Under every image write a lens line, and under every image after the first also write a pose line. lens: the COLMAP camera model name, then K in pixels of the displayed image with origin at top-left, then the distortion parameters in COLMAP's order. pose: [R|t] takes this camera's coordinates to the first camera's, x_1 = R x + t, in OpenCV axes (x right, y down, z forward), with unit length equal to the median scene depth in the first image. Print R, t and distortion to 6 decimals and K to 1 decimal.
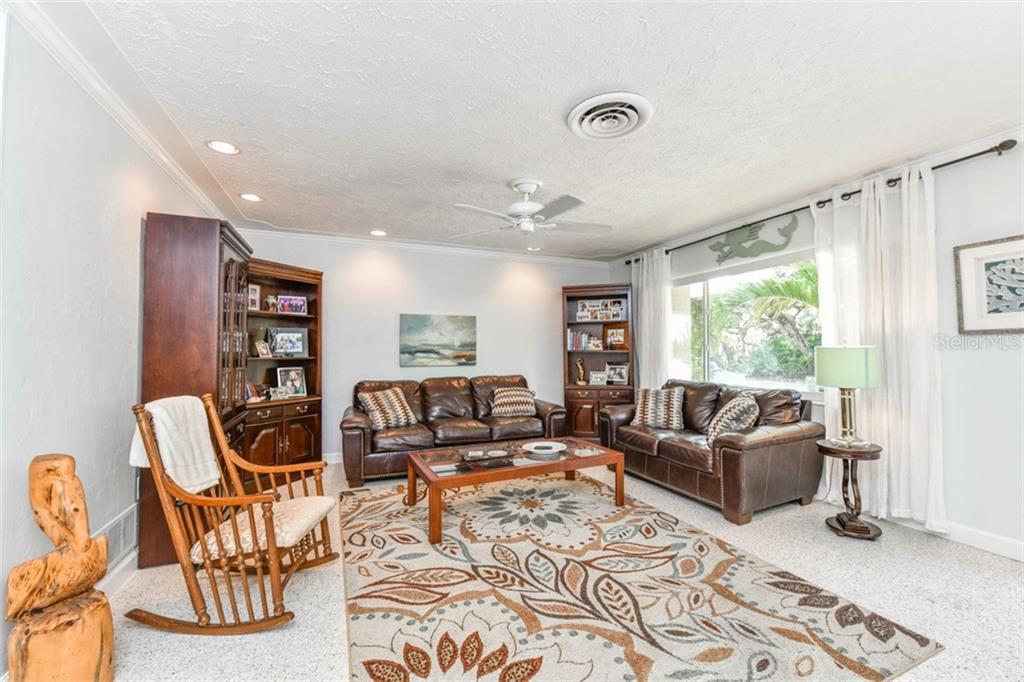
lens RADIAL K [[414.8, 0, 511.2], [0, 414.8, 343.9], [0, 0, 1]] dist [-0.002326, -0.000063]
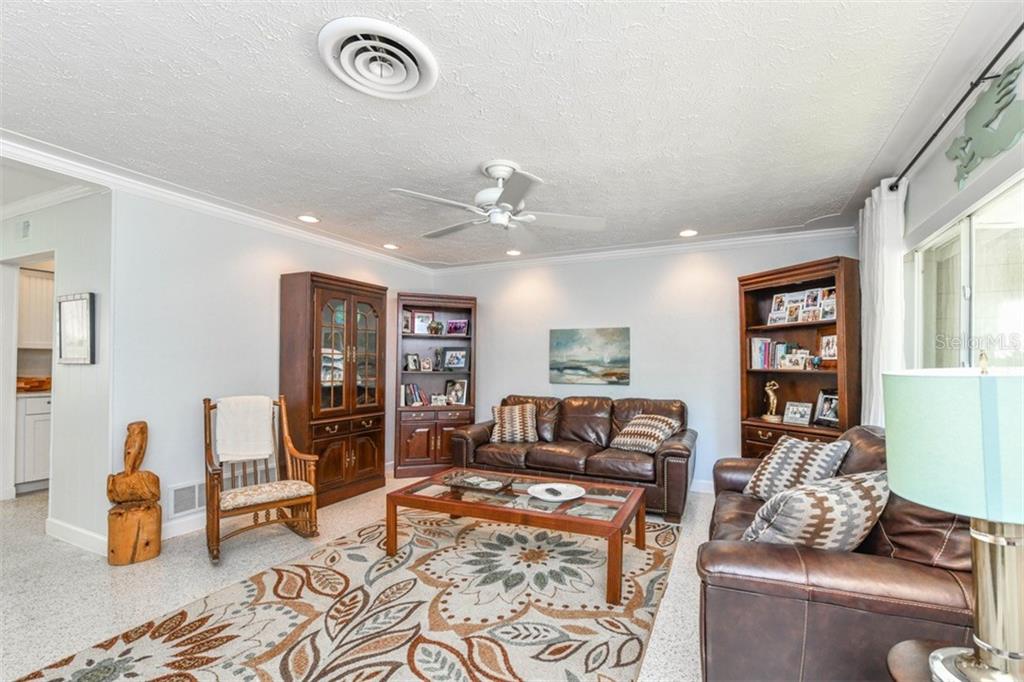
lens RADIAL K [[418.5, 0, 552.8], [0, 418.5, 358.5], [0, 0, 1]] dist [-0.003155, -0.000226]
pose [[0.694352, -0.002802, -0.719630, 0.658125], [0.002629, 0.999996, -0.001357, -0.003261], [0.719631, -0.000949, 0.694356, 0.447686]]
